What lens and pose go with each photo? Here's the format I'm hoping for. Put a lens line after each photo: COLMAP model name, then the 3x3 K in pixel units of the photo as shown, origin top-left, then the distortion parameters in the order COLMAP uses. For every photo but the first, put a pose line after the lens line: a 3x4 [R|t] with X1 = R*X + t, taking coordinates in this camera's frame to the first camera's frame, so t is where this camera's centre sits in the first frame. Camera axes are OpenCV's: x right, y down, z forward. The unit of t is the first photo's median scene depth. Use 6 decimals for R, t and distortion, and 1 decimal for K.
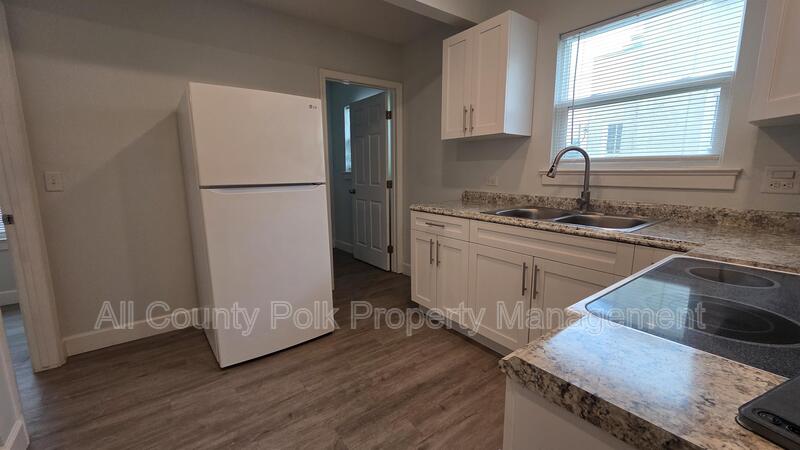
lens RADIAL K [[331.0, 0, 402.5], [0, 331.0, 227.5], [0, 0, 1]] dist [-0.000330, 0.000100]
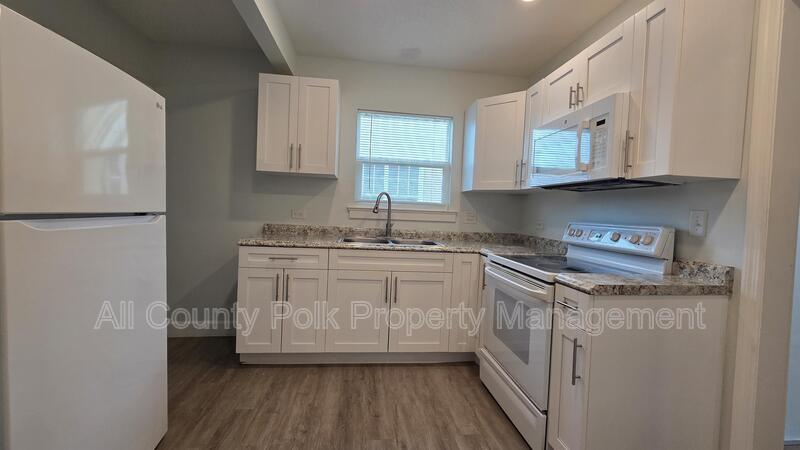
lens RADIAL K [[331.0, 0, 402.1], [0, 331.0, 219.4], [0, 0, 1]] dist [-0.000330, 0.000100]
pose [[0.494388, 0.006116, 0.869220, -0.648125], [0.101733, 0.992696, -0.064848, -0.026137], [-0.863268, 0.120488, 0.490154, 0.238174]]
